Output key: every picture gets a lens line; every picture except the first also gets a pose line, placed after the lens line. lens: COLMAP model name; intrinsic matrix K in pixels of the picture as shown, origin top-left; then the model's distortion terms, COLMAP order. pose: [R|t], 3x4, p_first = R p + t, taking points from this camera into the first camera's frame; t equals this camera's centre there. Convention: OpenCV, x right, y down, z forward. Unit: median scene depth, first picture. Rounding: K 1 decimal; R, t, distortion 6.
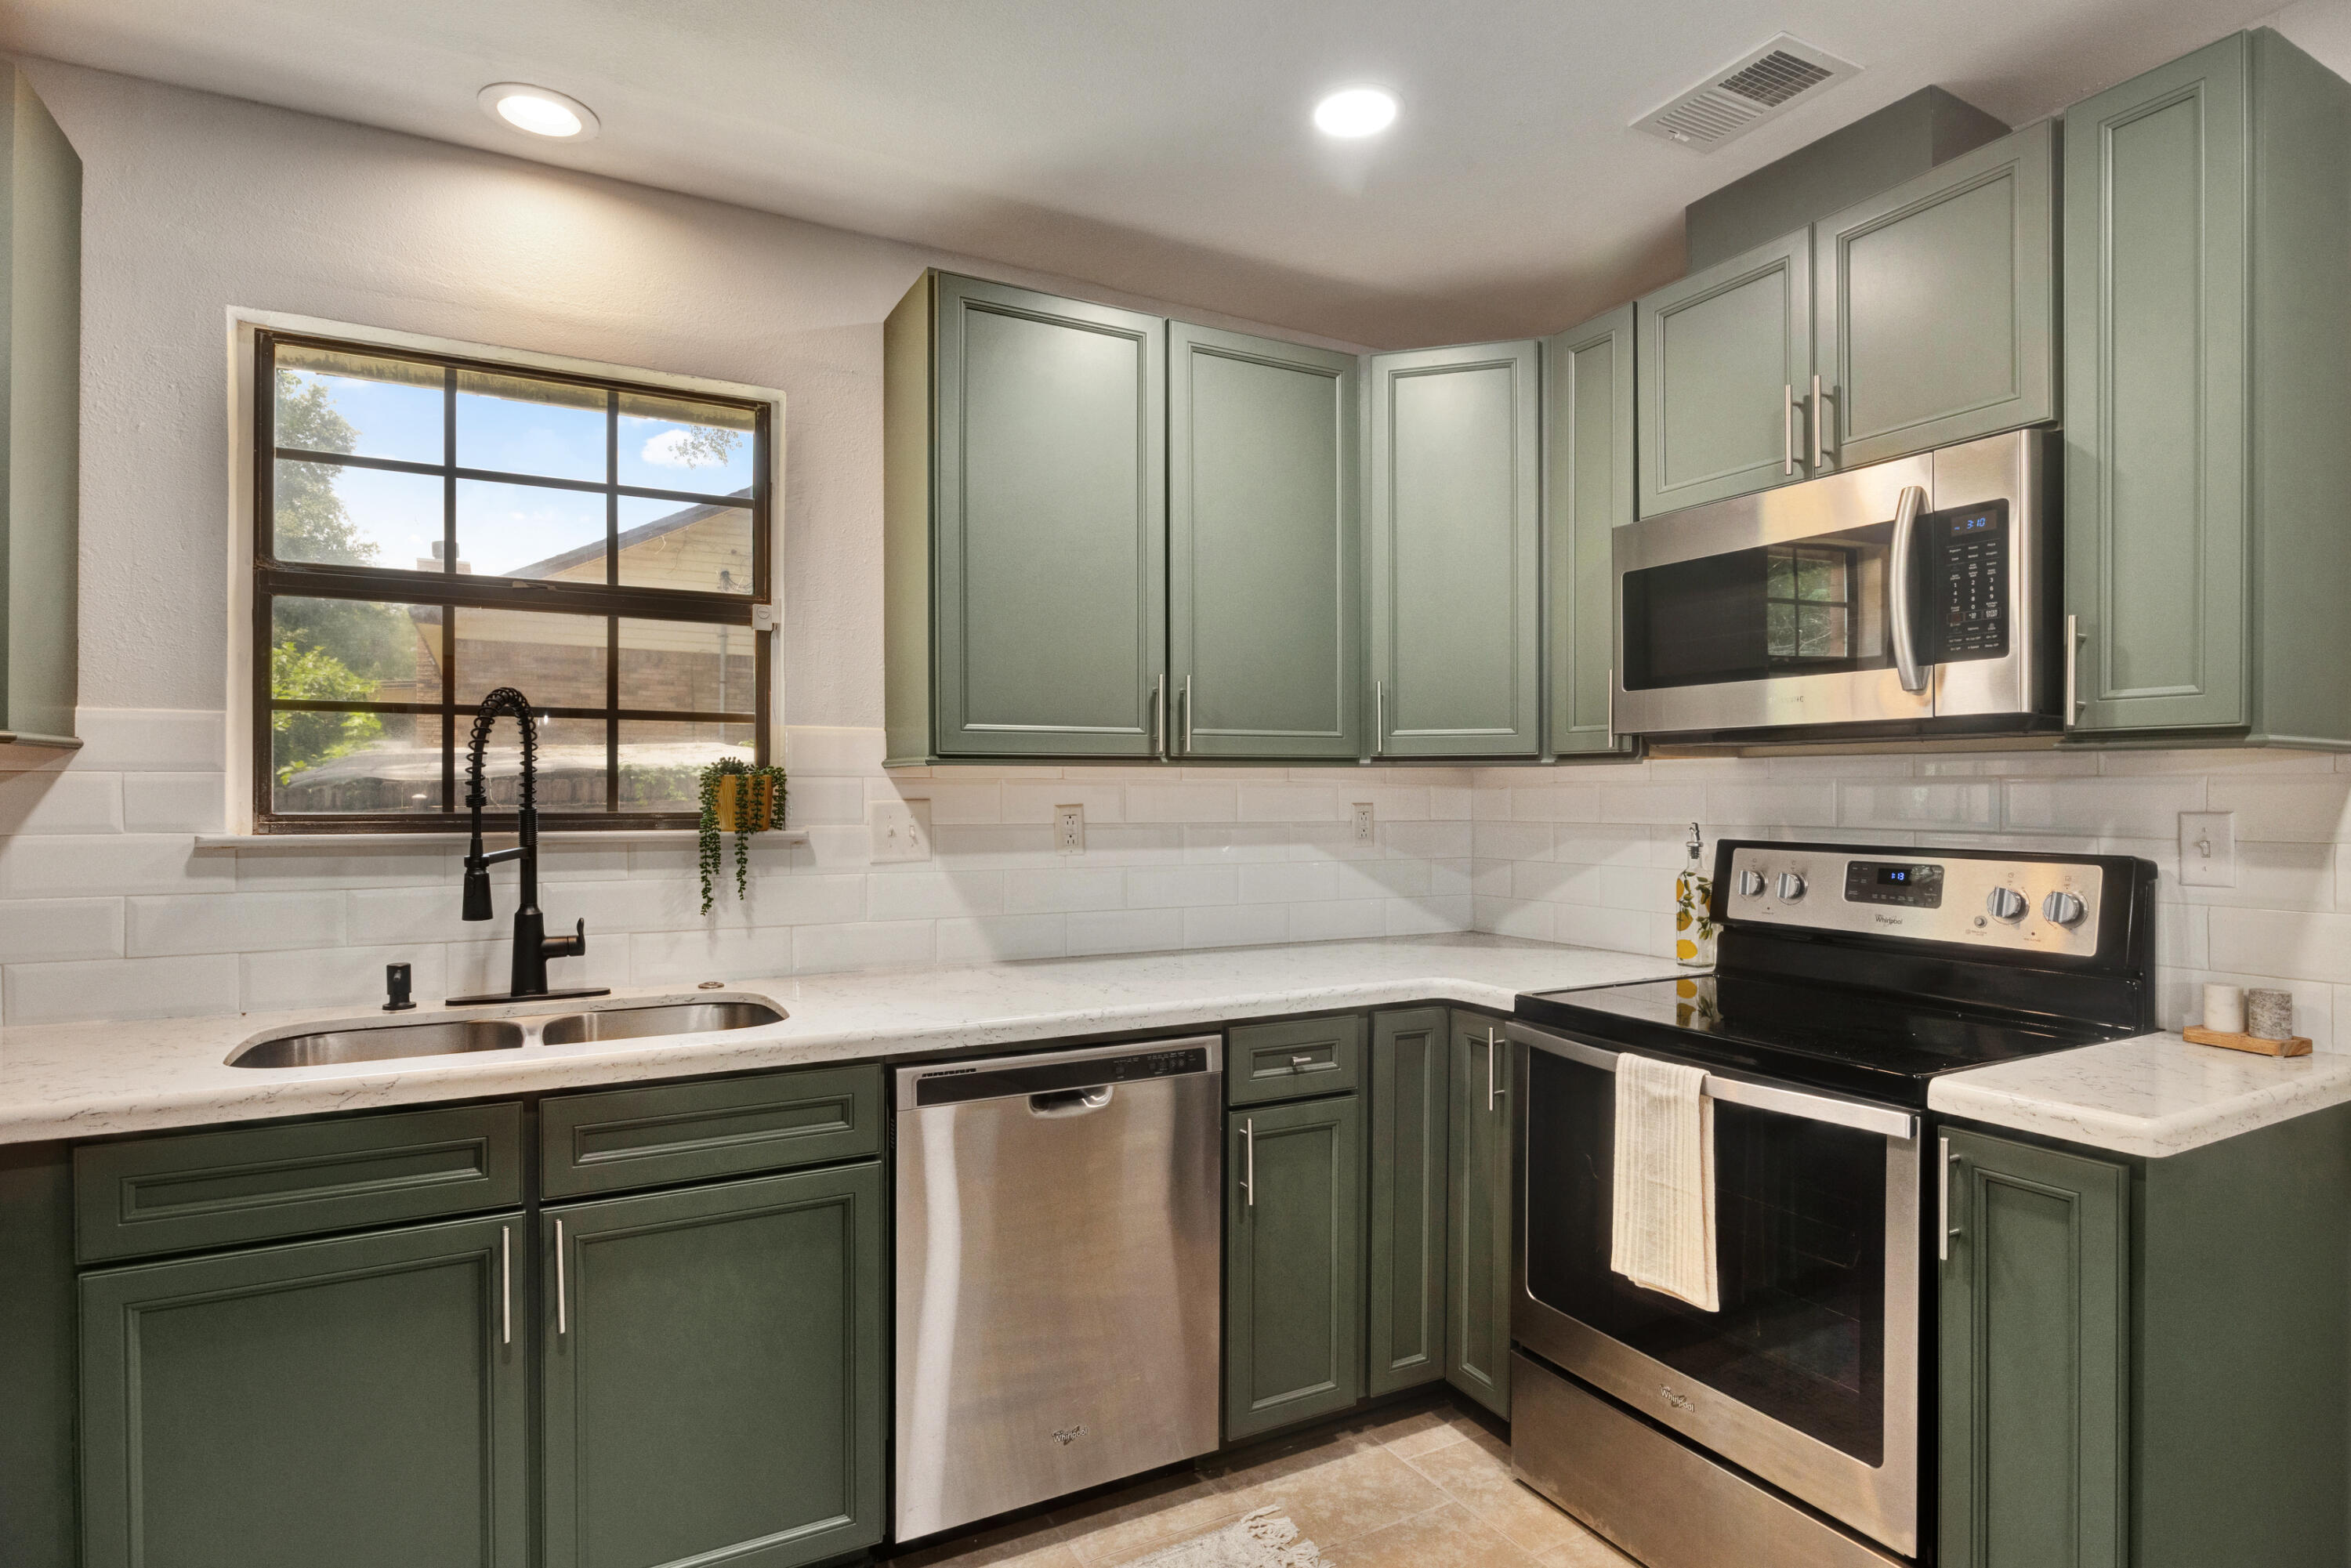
lens RADIAL K [[1165.4, 0, 1094.7], [0, 1165.4, 797.7], [0, 0, 1]] dist [-0.004562, -0.000870]
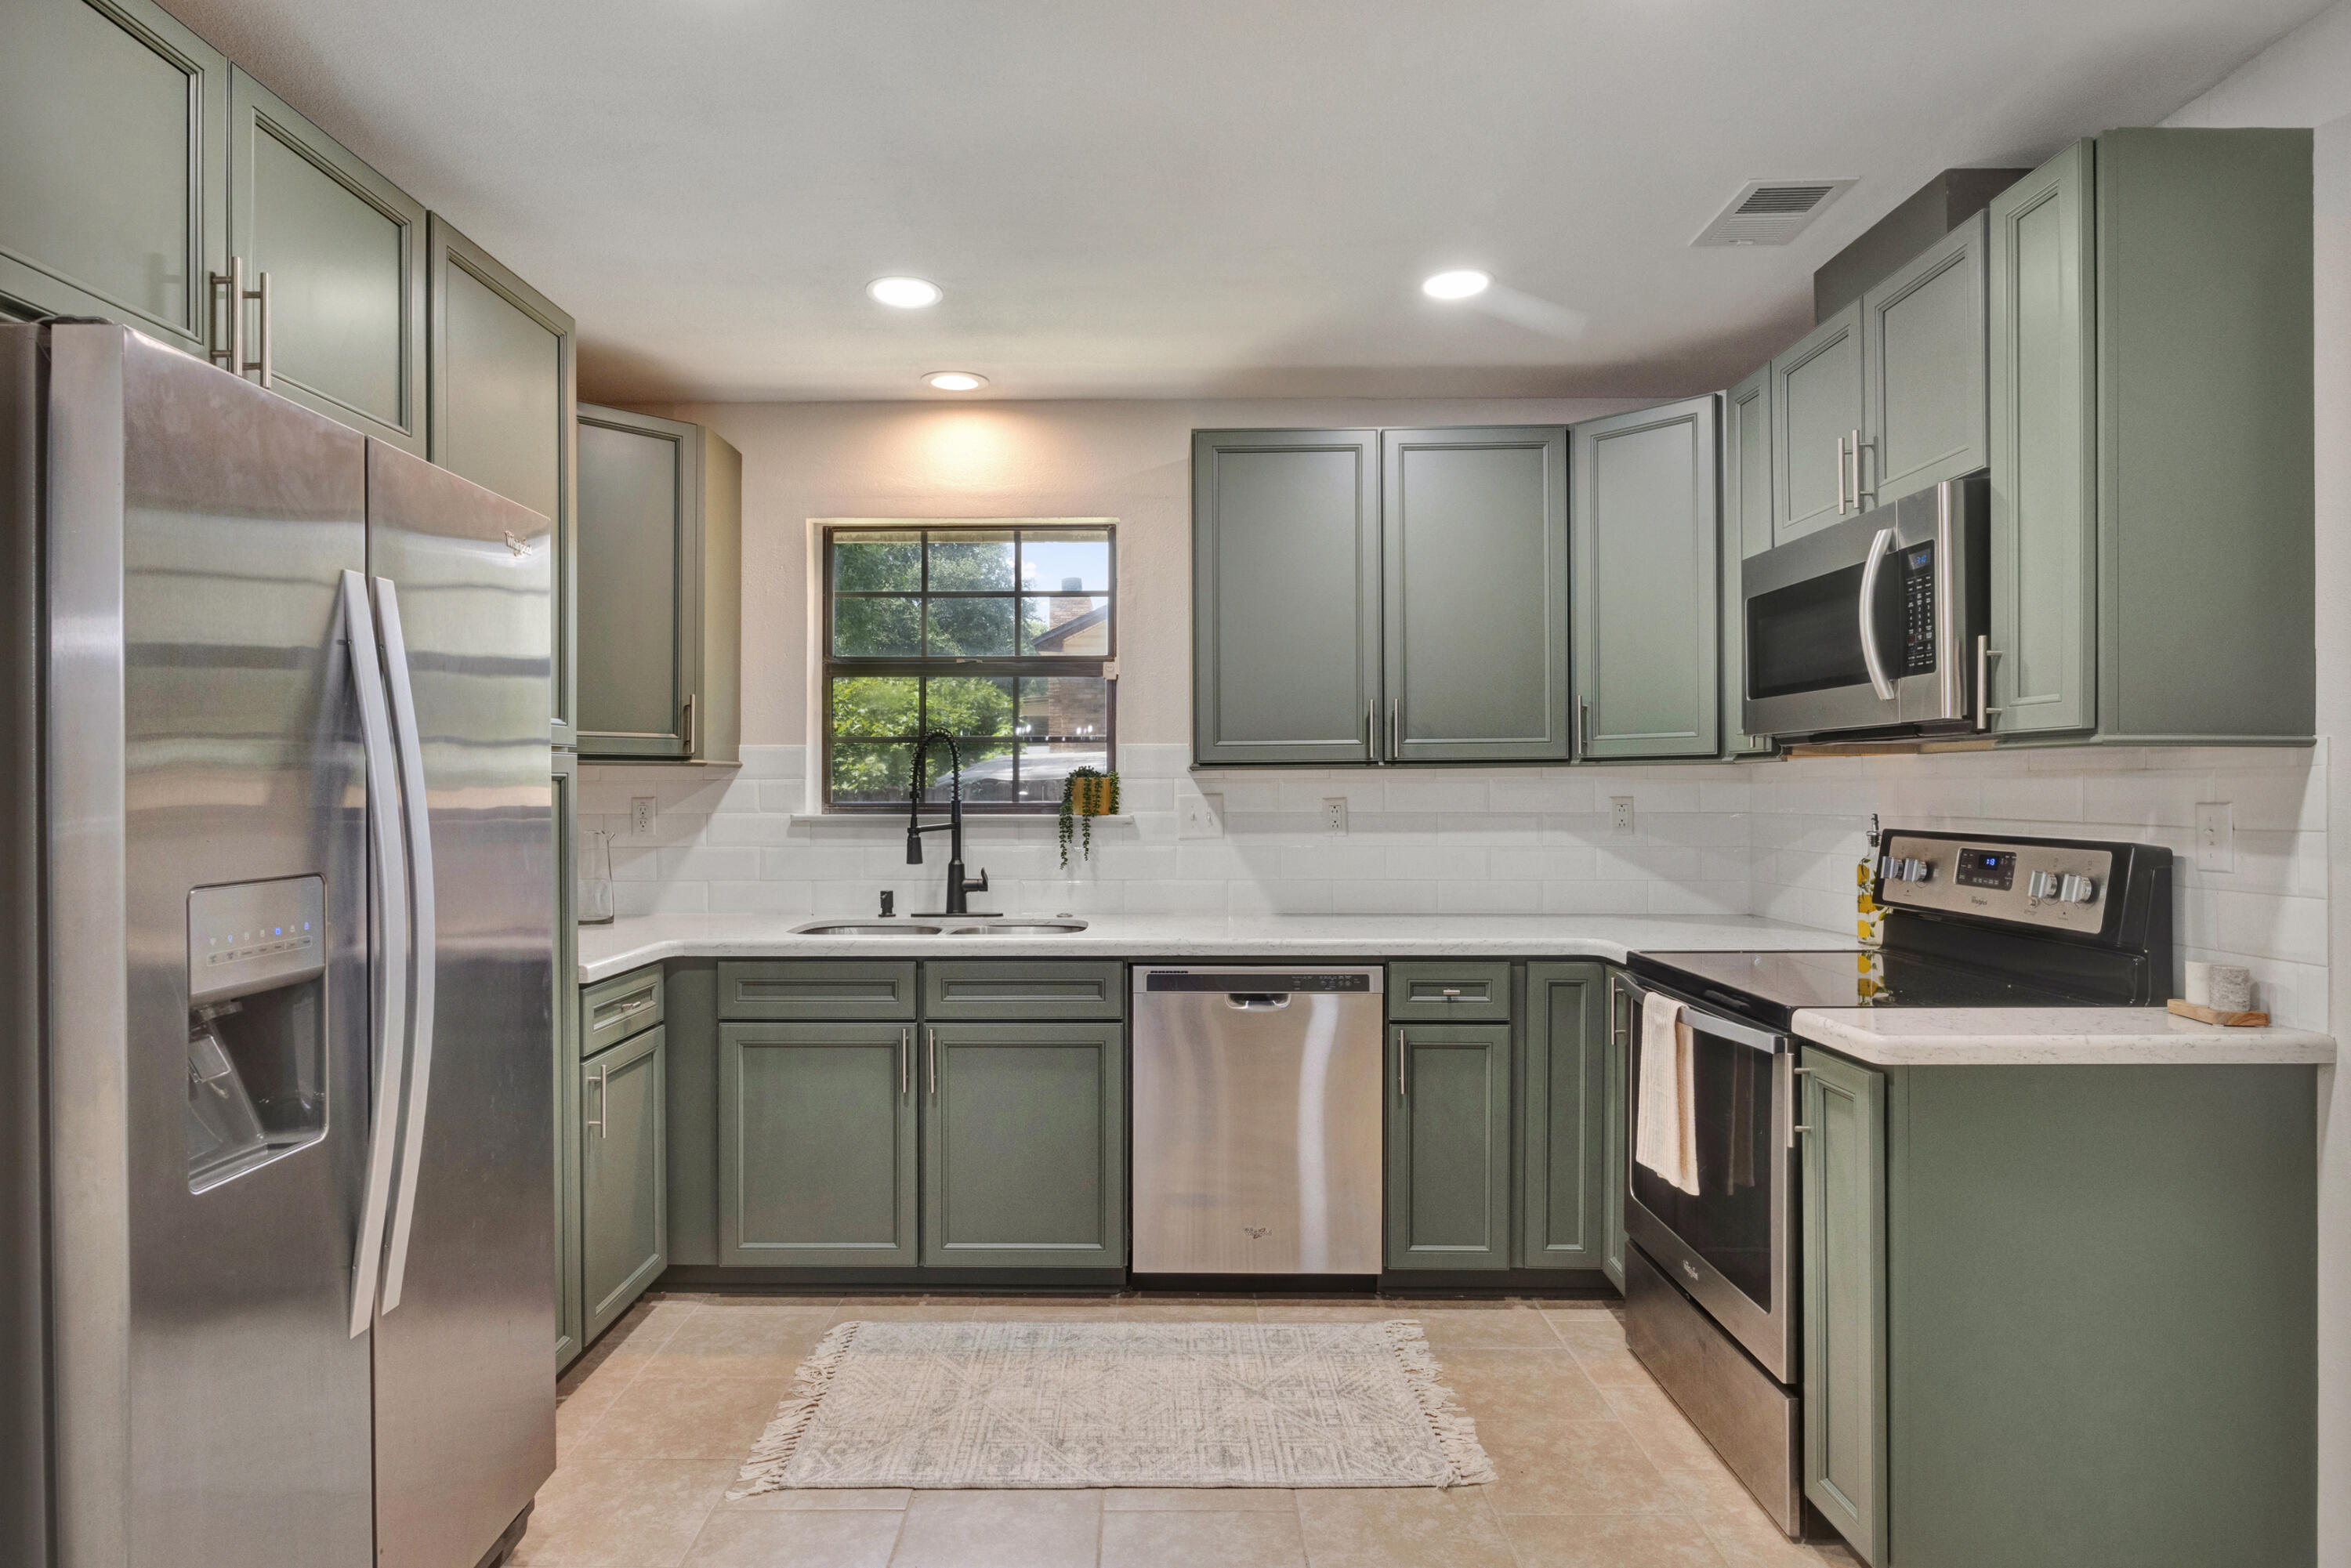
lens RADIAL K [[1203.9, 0, 1175.5], [0, 1203.9, 784.0], [0, 0, 1]] dist [-0.000002, -0.000183]
pose [[0.899498, -0.005409, -0.436891, 0.505079], [0.001495, 0.999956, -0.009301, 0.003429], [0.436922, 0.007713, 0.899466, -0.367574]]
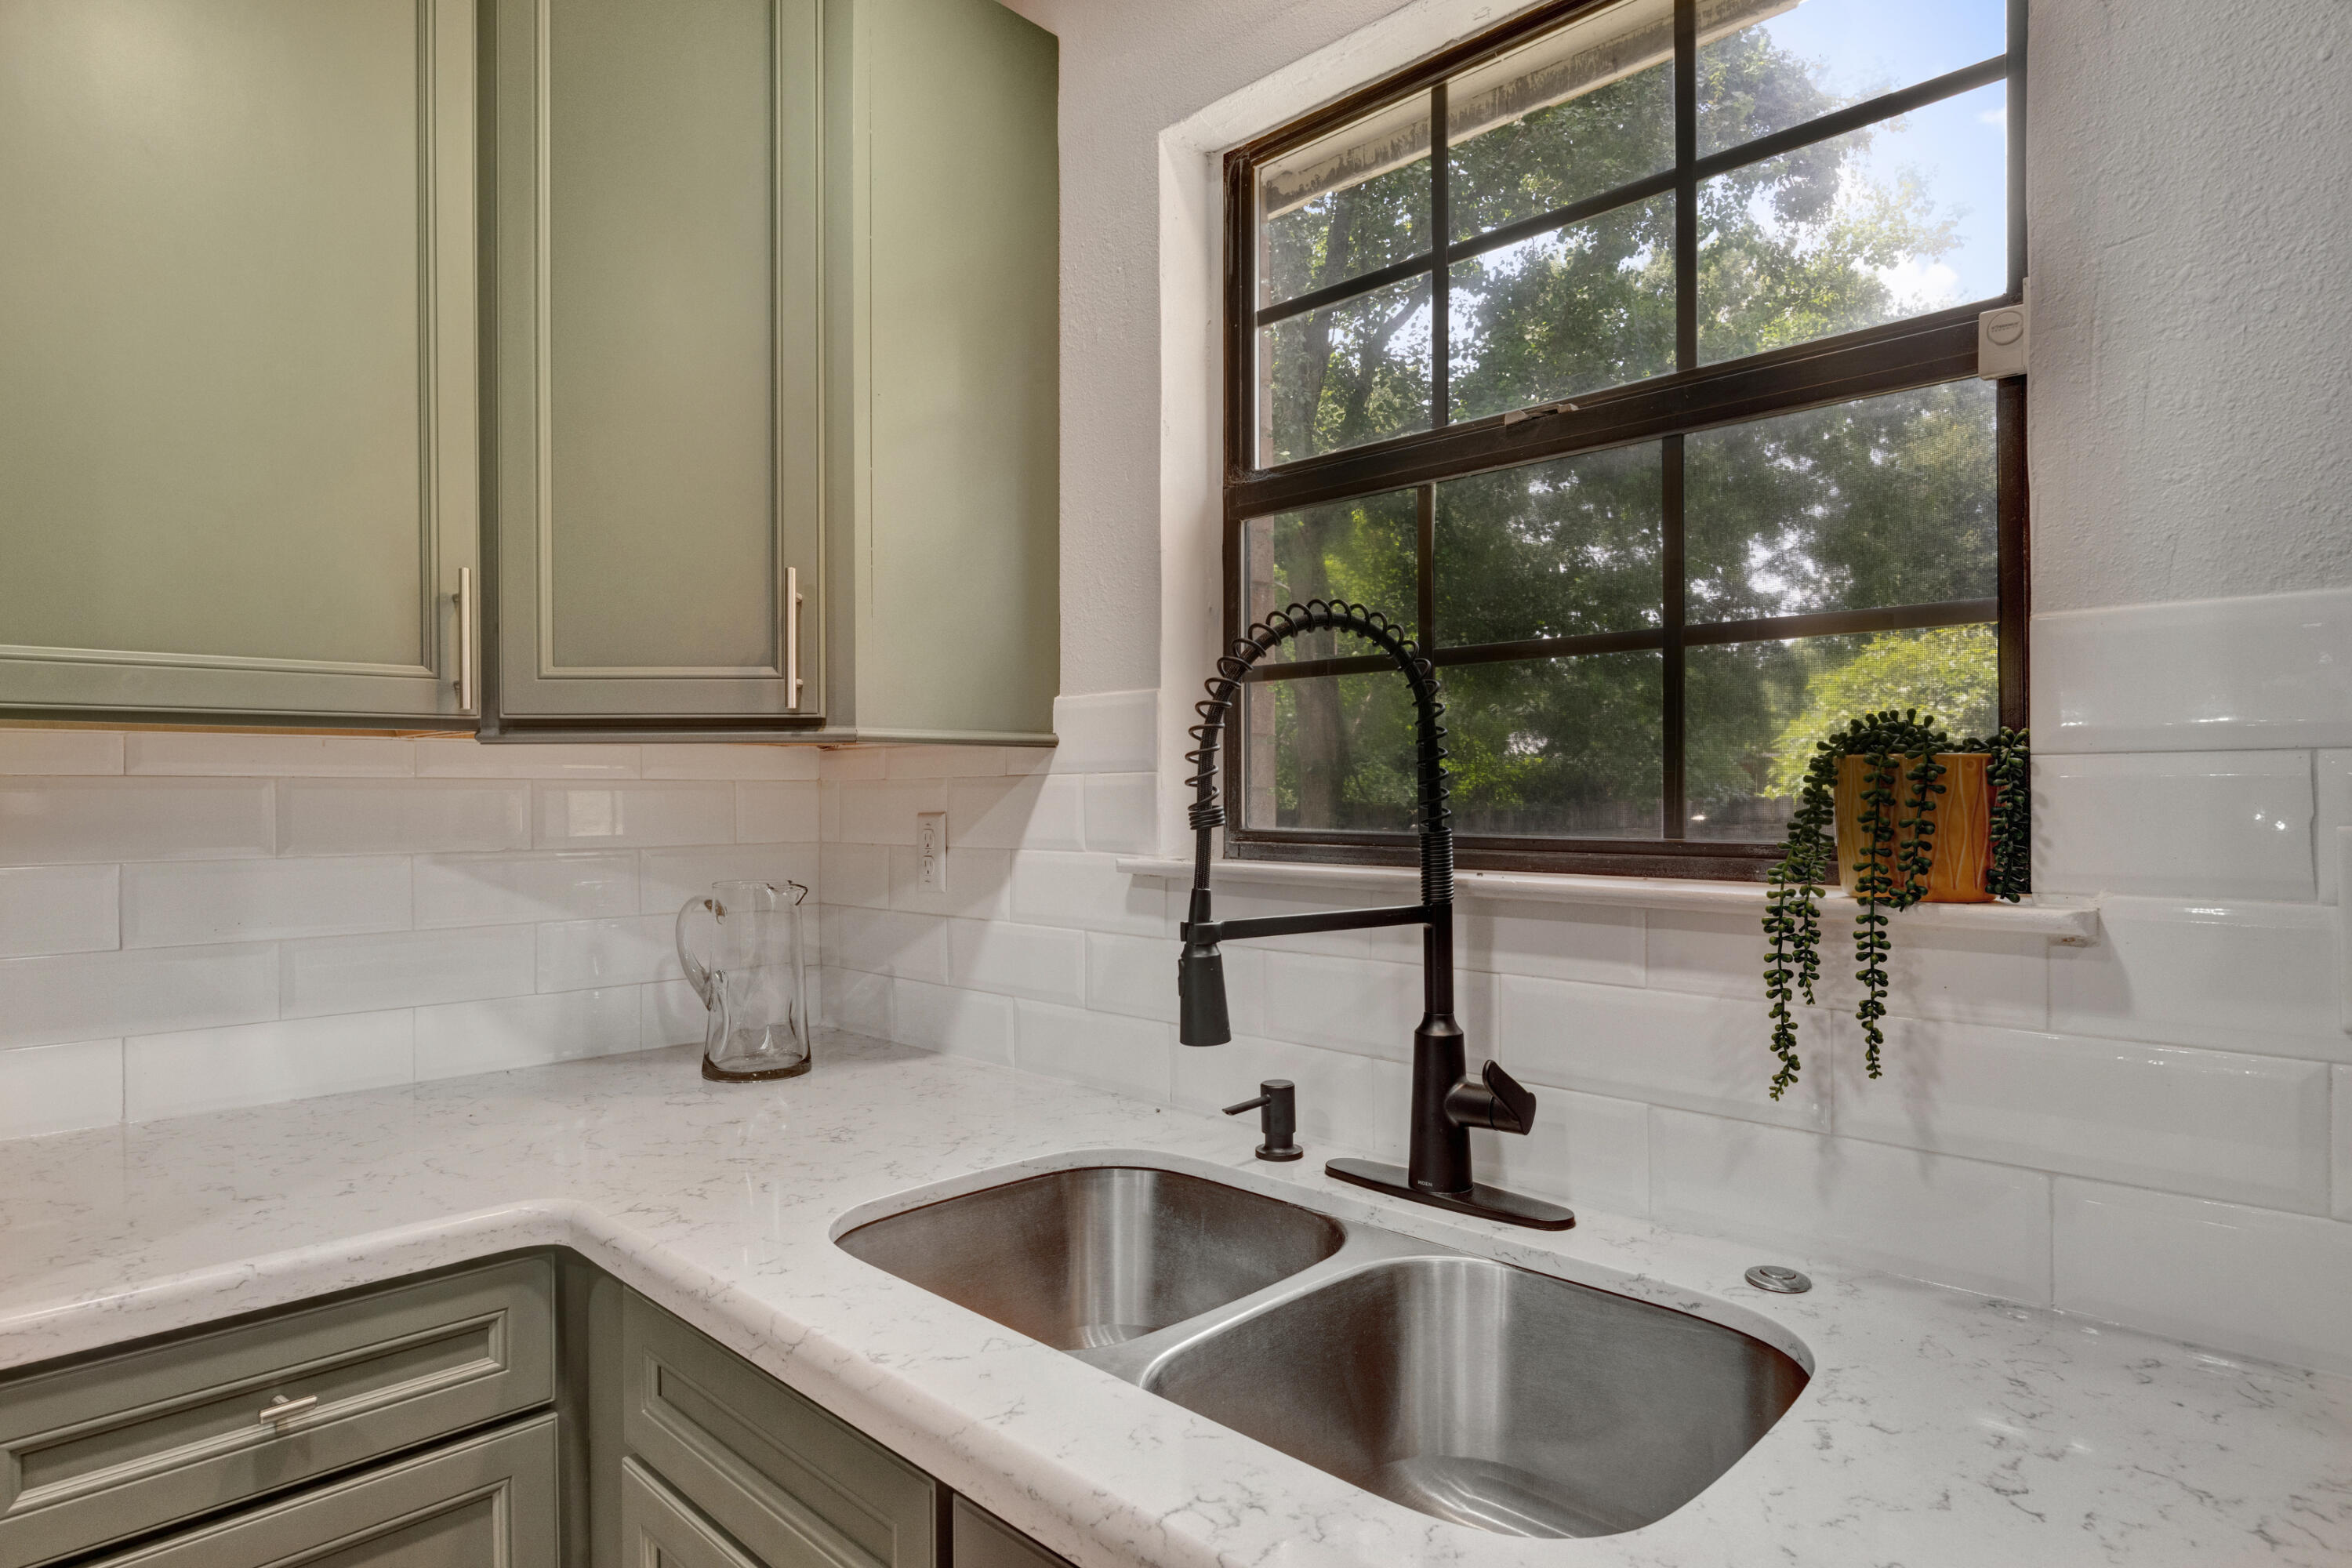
lens RADIAL K [[1243.9, 0, 1321.2], [0, 1243.9, 792.4], [0, 0, 1]] dist [-0.002164, -0.000168]
pose [[0.367763, -0.003407, -0.929913, 0.011938], [-0.000796, 0.999992, -0.003979, -0.005137], [0.929919, 0.002204, 0.367758, 0.714499]]
